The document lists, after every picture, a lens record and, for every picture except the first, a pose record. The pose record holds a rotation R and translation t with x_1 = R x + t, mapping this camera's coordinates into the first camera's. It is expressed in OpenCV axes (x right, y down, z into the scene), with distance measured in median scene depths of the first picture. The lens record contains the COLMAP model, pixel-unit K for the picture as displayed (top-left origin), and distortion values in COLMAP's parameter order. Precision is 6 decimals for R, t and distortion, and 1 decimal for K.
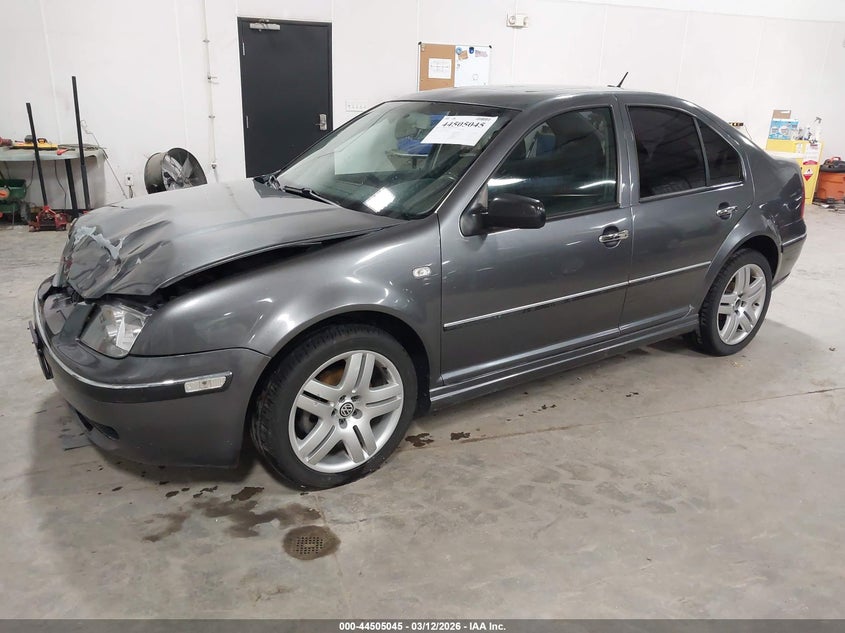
lens RADIAL K [[656.2, 0, 422.5], [0, 656.2, 316.5], [0, 0, 1]] dist [-0.006294, 0.002772]
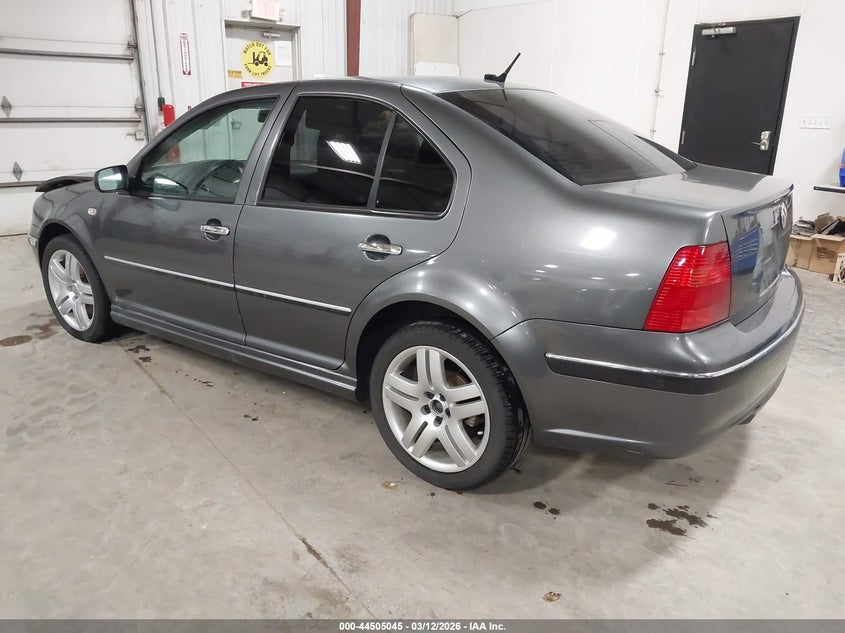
lens RADIAL K [[656.2, 0, 422.5], [0, 656.2, 316.5], [0, 0, 1]] dist [-0.006294, 0.002772]
pose [[0.341172, 0.274572, -0.899006, 0.889461], [-0.308116, 0.936216, 0.169007, -0.178976], [0.888069, 0.219338, 0.404011, 0.620126]]
